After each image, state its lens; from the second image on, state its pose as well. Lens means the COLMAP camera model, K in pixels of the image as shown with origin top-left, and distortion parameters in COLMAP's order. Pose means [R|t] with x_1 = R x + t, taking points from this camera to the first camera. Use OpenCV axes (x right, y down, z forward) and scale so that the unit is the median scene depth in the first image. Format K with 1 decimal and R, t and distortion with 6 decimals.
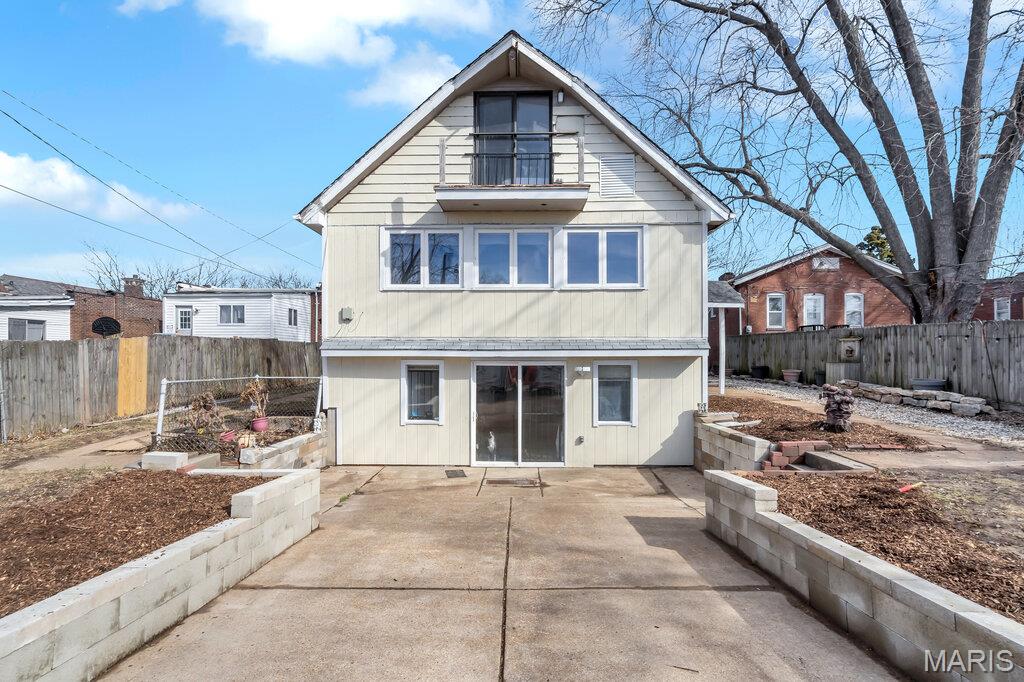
lens RADIAL K [[470.5, 0, 505.2], [0, 470.5, 350.0], [0, 0, 1]] dist [-0.000577, 0.000263]
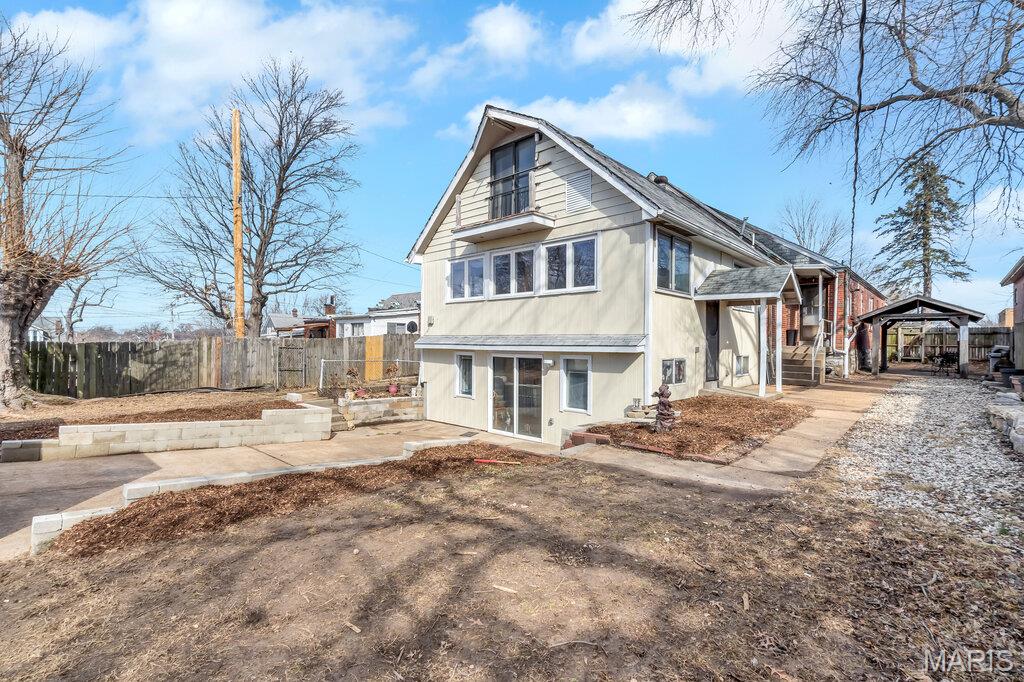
lens RADIAL K [[468.4, 0, 512.0], [0, 468.4, 341.0], [0, 0, 1]] dist [-0.001472, -0.000015]
pose [[0.745417, 0.003173, -0.666591, 0.865894], [-0.000220, 0.999990, 0.004513, -0.016529], [0.666598, -0.003217, 0.745410, 0.053868]]
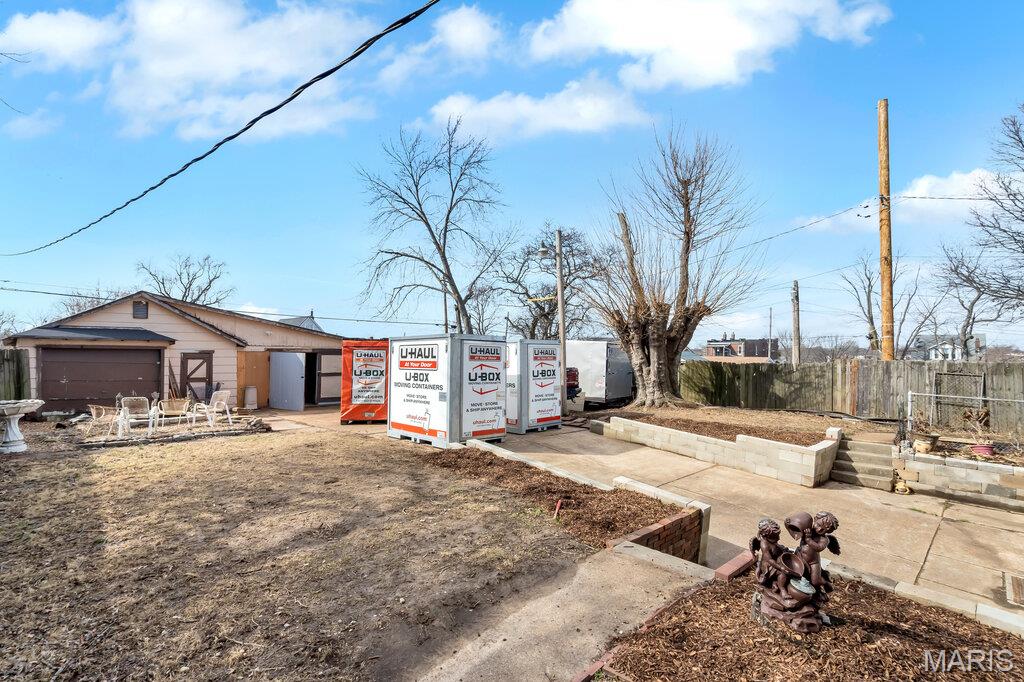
lens RADIAL K [[470.5, 0, 505.2], [0, 470.5, 350.0], [0, 0, 1]] dist [-0.000577, 0.000263]
pose [[-0.705182, -0.007950, -0.708982, 0.874862], [-0.001371, 0.999951, -0.009848, -0.036367], [0.709025, -0.005973, -0.705158, 0.852557]]
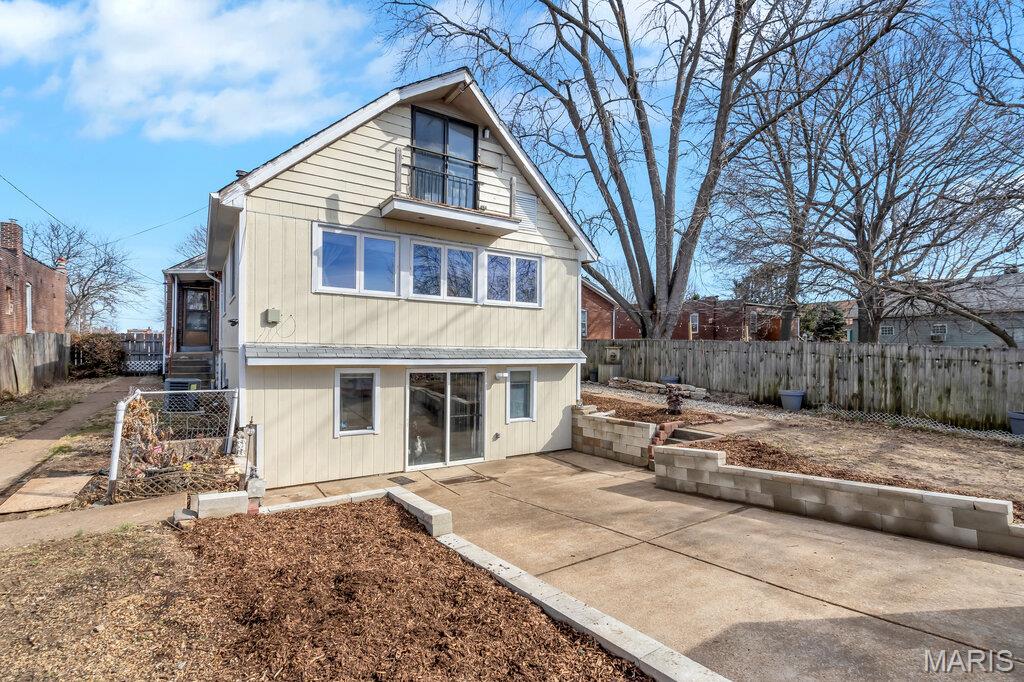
lens RADIAL K [[477.8, 0, 503.4], [0, 477.8, 346.6], [0, 0, 1]] dist [-0.009496, -0.000065]
pose [[0.826333, 0.014856, 0.562986, -0.481139], [-0.017903, 0.999840, -0.000106, -0.027829], [-0.562897, -0.009992, 0.826466, 0.027014]]
